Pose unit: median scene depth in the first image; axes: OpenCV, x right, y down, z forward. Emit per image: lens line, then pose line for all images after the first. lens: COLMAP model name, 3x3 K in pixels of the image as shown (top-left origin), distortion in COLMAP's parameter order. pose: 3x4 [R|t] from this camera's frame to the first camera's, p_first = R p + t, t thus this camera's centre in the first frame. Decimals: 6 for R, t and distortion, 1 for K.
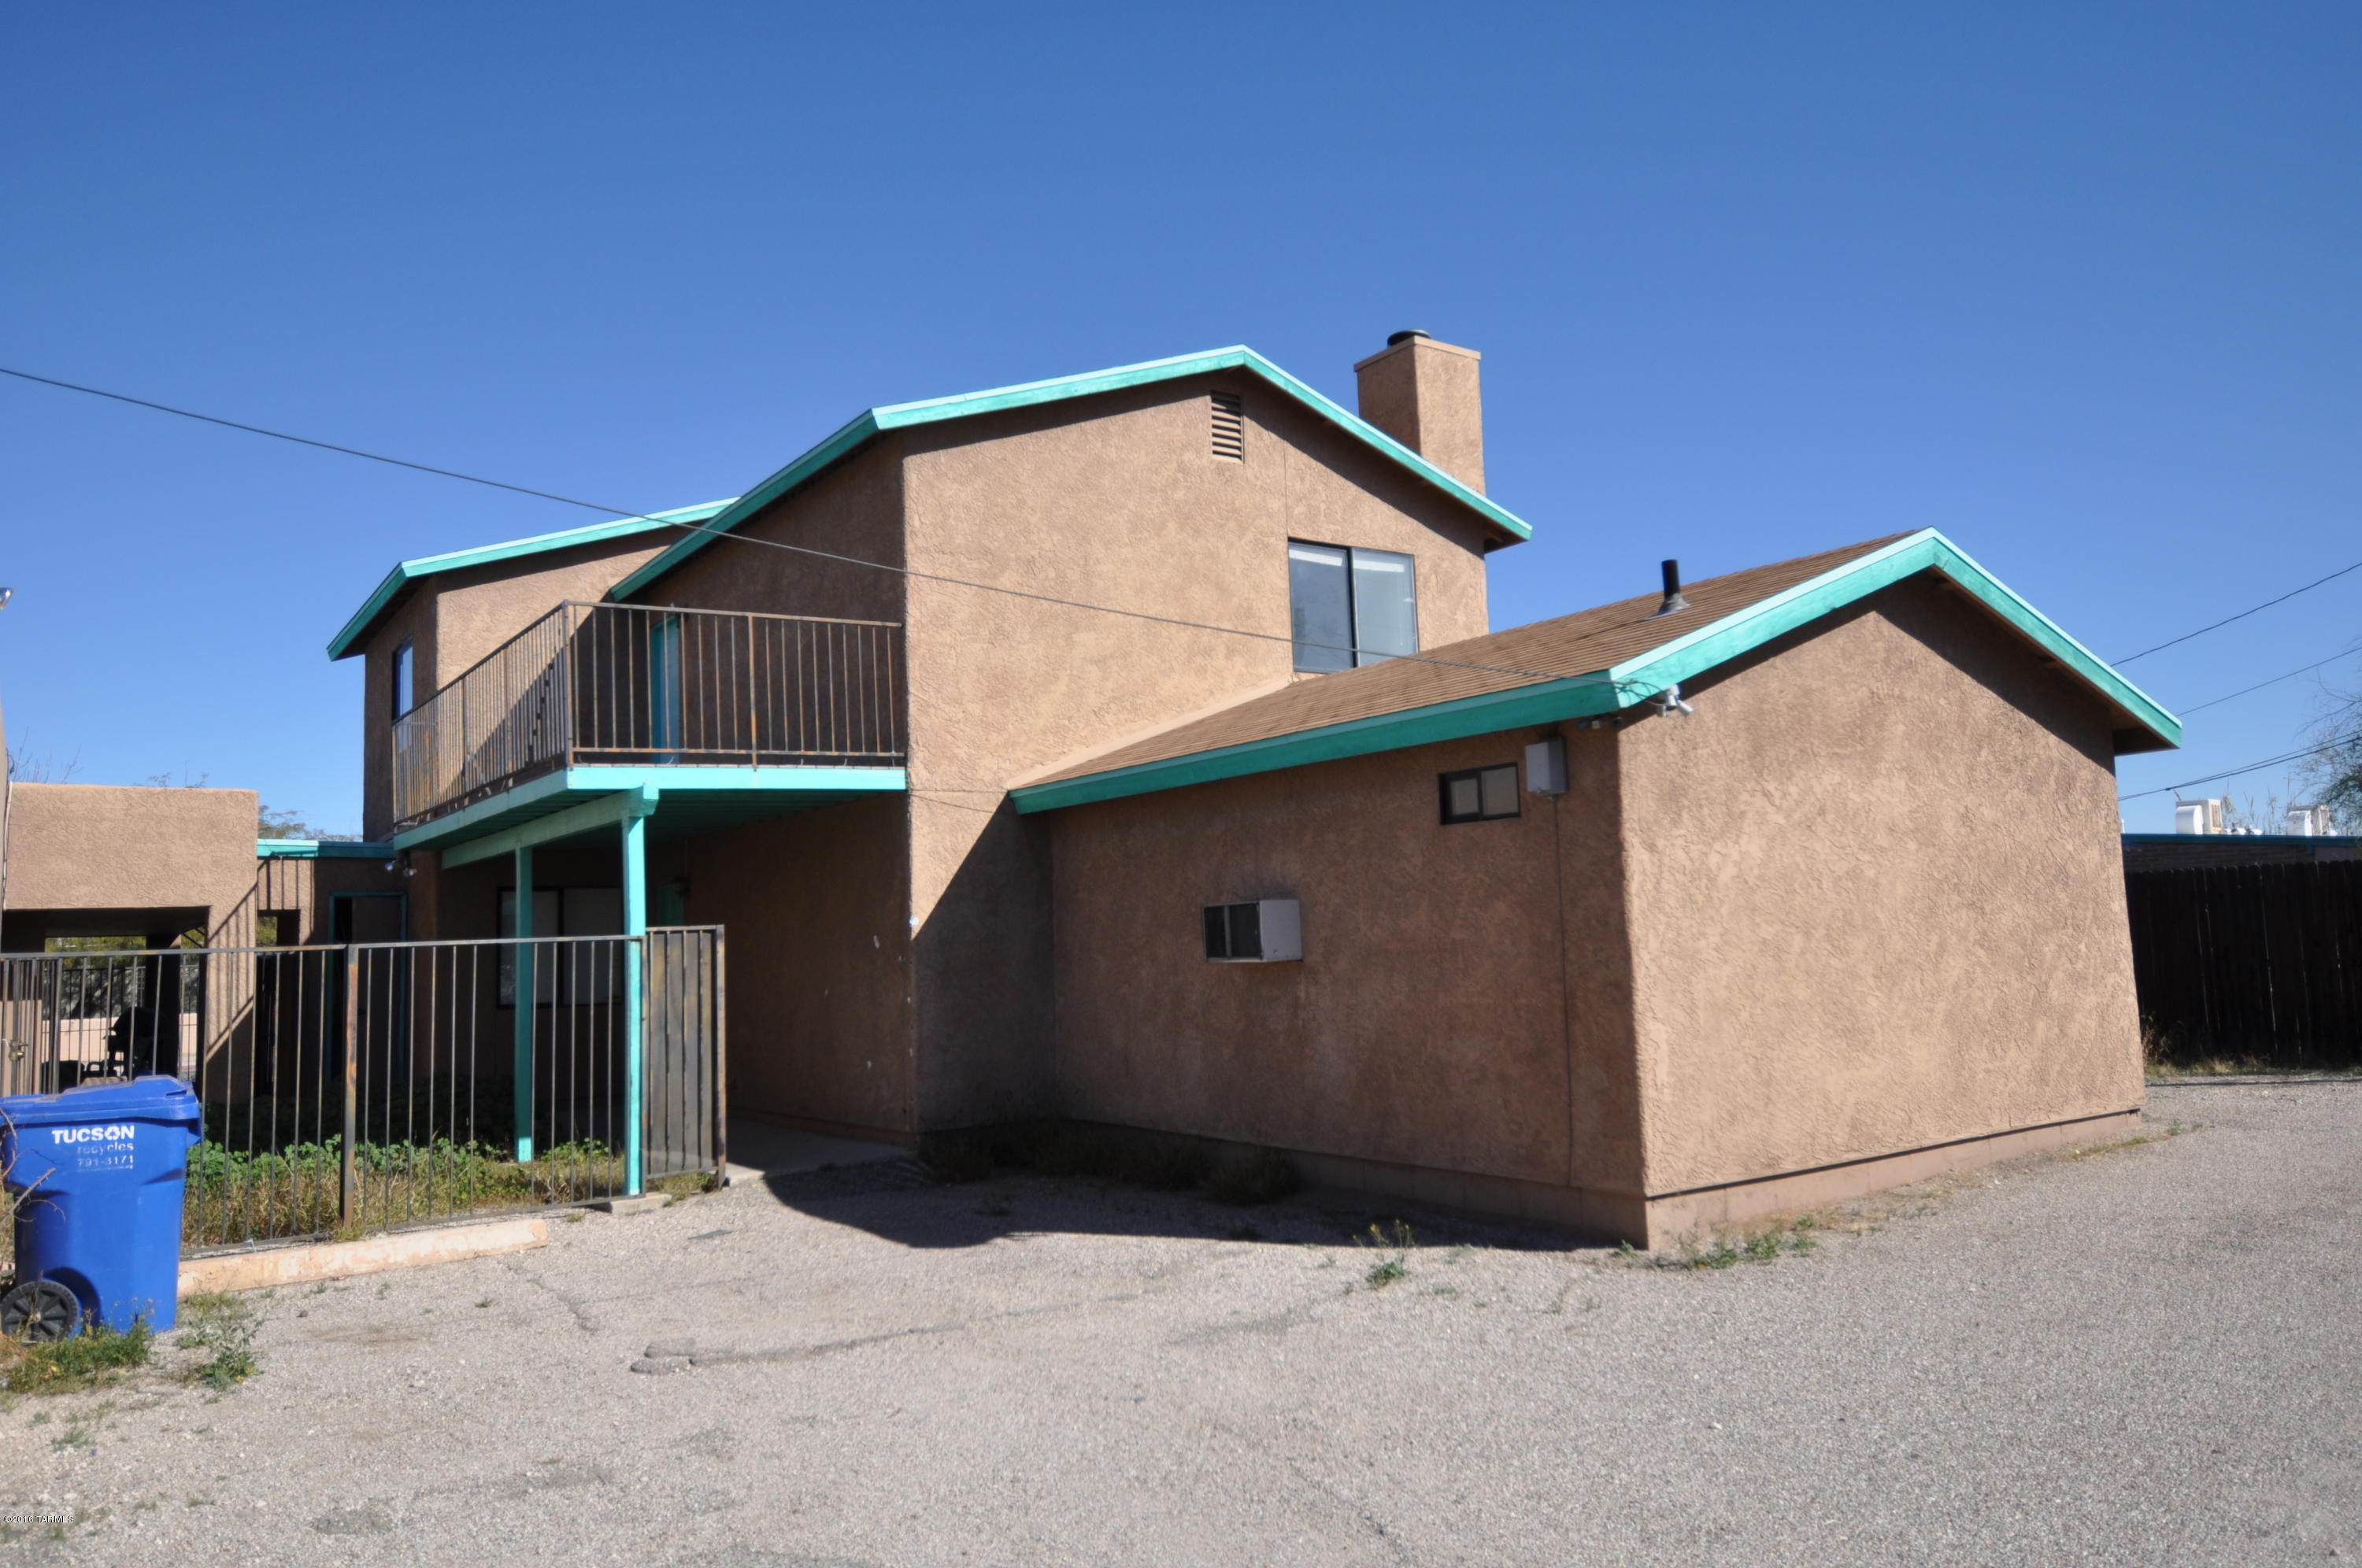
lens RADIAL K [[1603.6, 0, 1179.1], [0, 1603.6, 785.6], [0, 0, 1]] dist [0.046312, 0.000202]
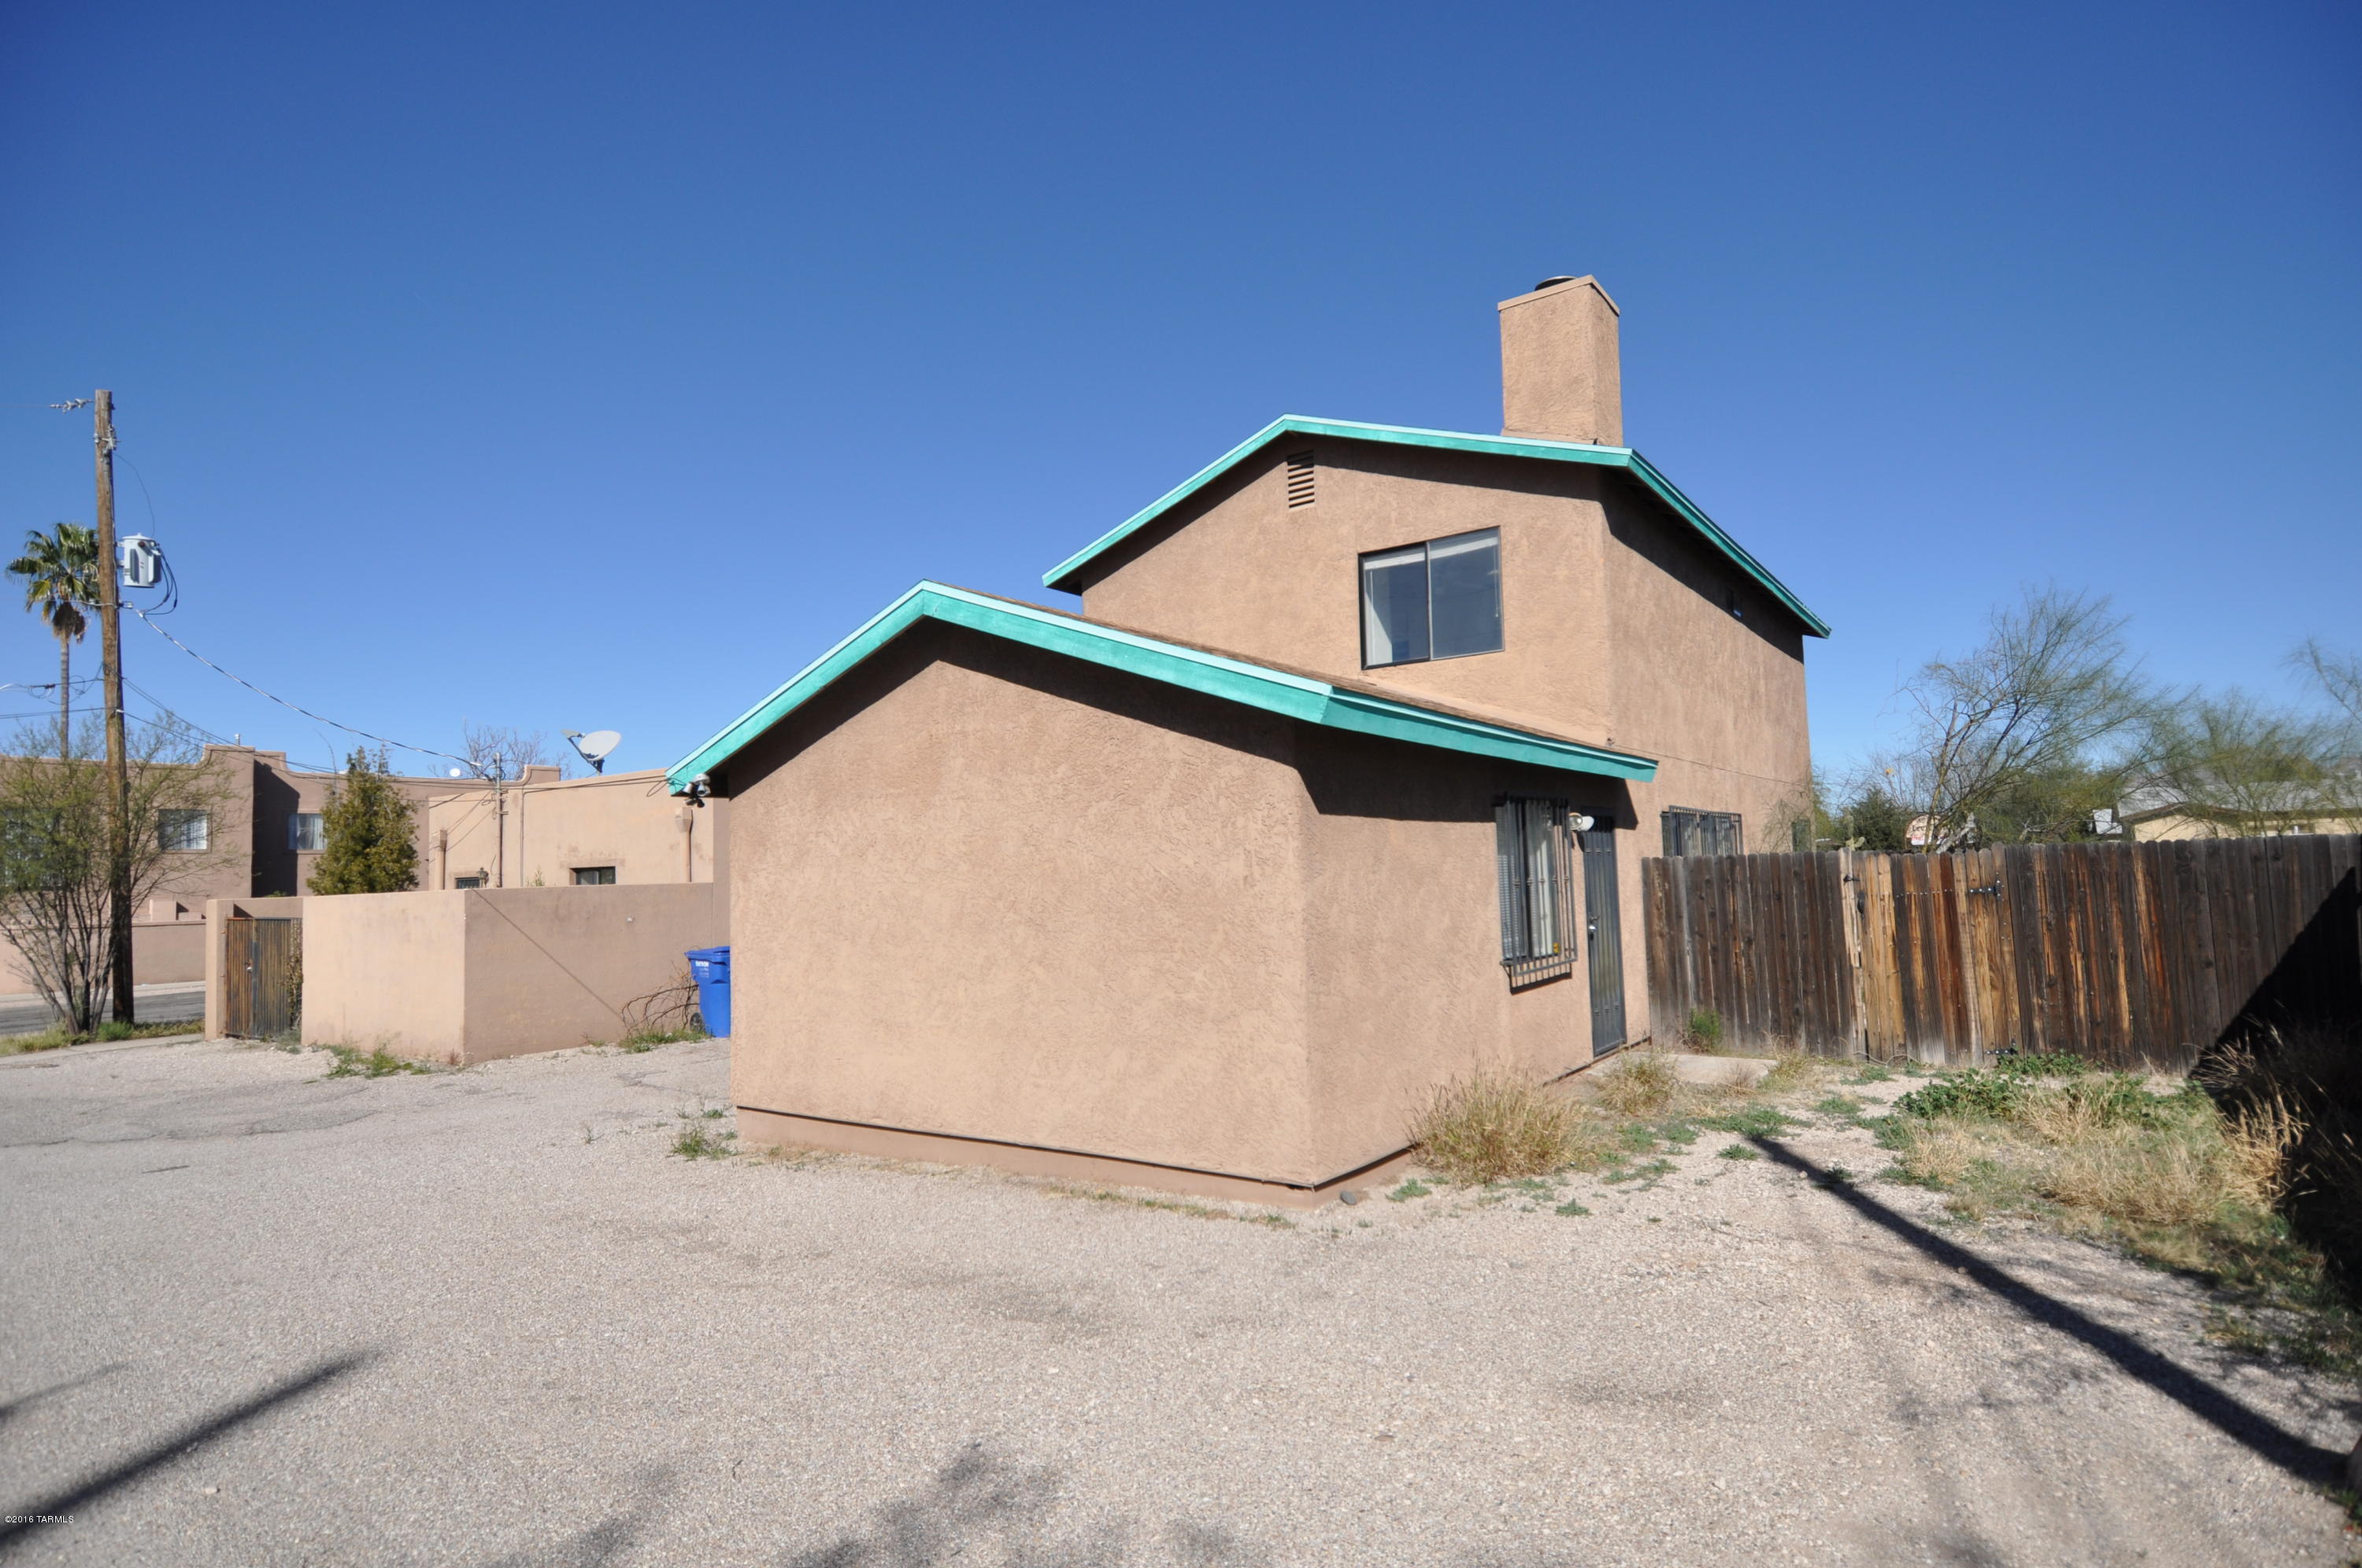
lens RADIAL K [[1231.2, 0, 1178.3], [0, 1231.2, 782.7], [0, 0, 1]] dist [0.042166, 0.000114]
pose [[0.320703, -0.040363, -0.946319, 1.252589], [0.106747, 0.994267, -0.006232, 0.000438], [0.941145, -0.099018, 0.323173, 0.840055]]
